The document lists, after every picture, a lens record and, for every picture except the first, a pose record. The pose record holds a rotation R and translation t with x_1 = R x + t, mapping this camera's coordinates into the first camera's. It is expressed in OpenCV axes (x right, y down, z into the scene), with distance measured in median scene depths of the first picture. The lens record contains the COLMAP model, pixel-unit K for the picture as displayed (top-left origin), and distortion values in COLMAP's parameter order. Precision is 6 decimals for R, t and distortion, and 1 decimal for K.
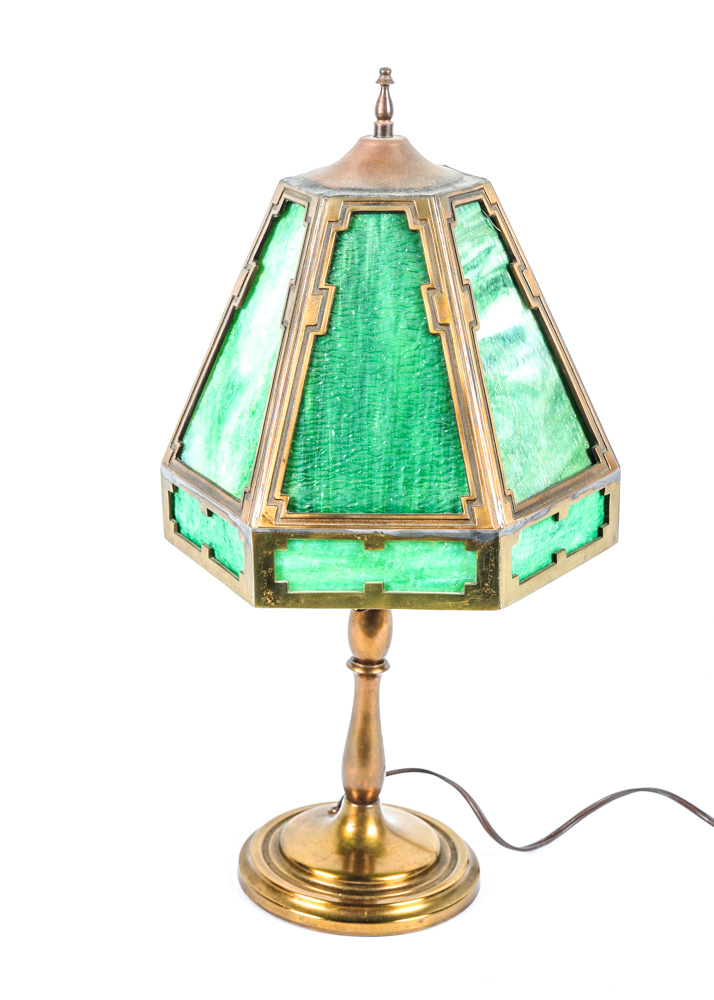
lens RADIAL K [[2234.6, 0, 357.0], [0, 2234.6, 500.0], [0, 0, 1]] dist [0.038666, 0.542868]
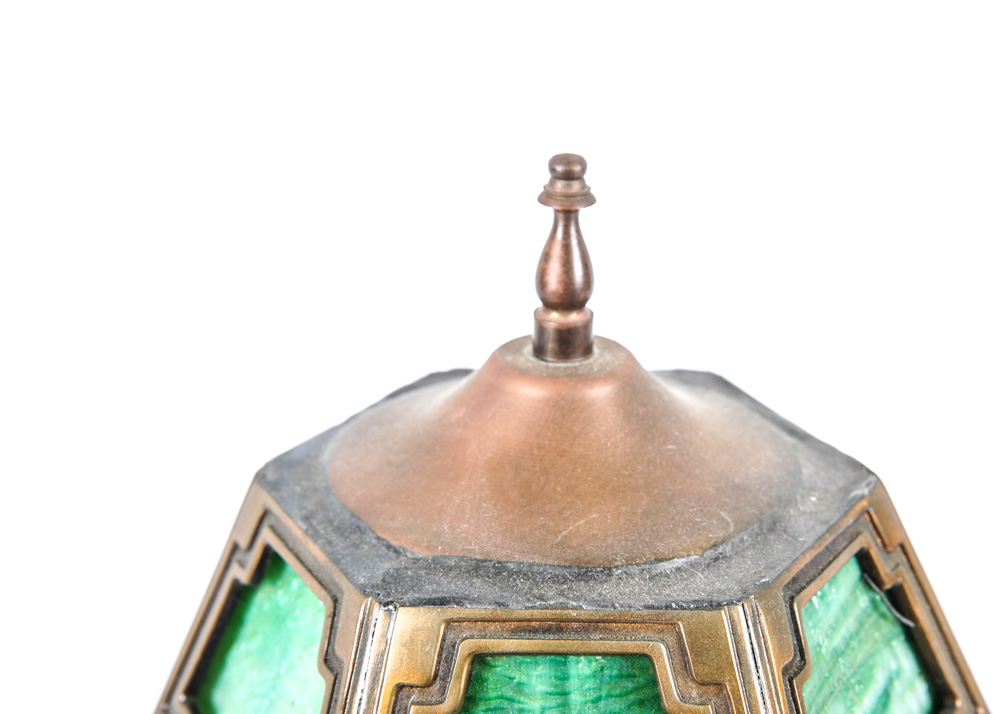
lens RADIAL K [[1859.4, 0, 500.0], [0, 1859.4, 357.0], [0, 0, 1]] dist [0.012851, 0.053486]
pose [[0.999477, -0.017175, 0.027400, -0.005012], [0.015443, 0.997942, 0.062232, -0.183449], [-0.028413, -0.061776, 0.997686, 0.743625]]
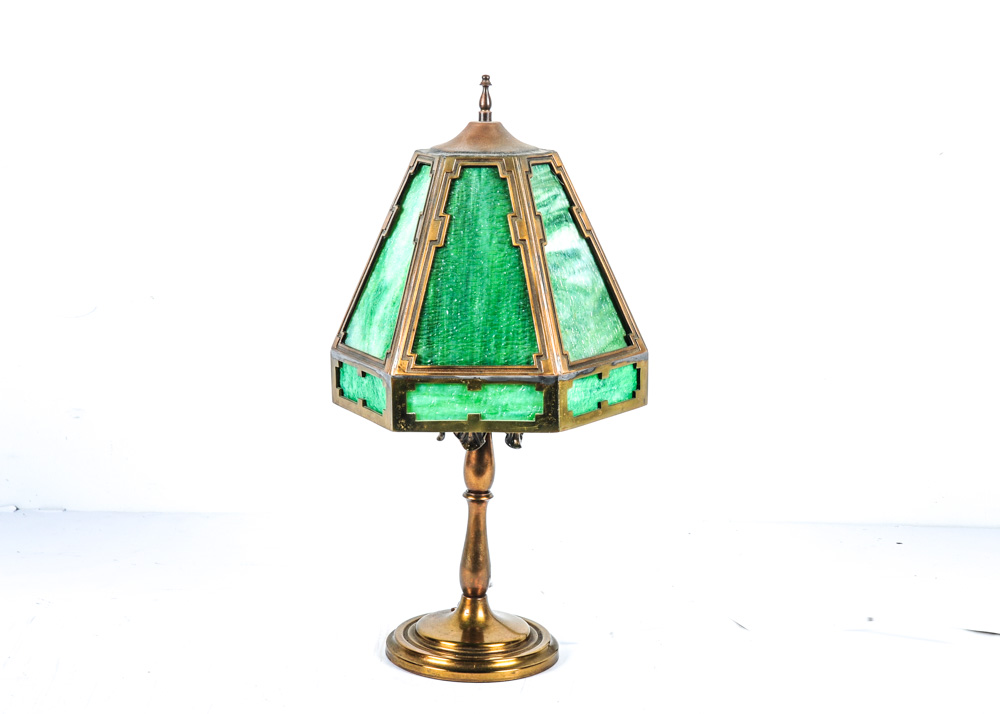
lens RADIAL K [[2234.6, 0, 500.0], [0, 2234.6, 357.0], [0, 0, 1]] dist [0.038666, 0.542868]
pose [[0.999876, 0.008269, -0.013369, 0.043881], [-0.009981, 0.990993, -0.133542, 0.194946], [0.012144, 0.133659, 0.990953, -0.459099]]
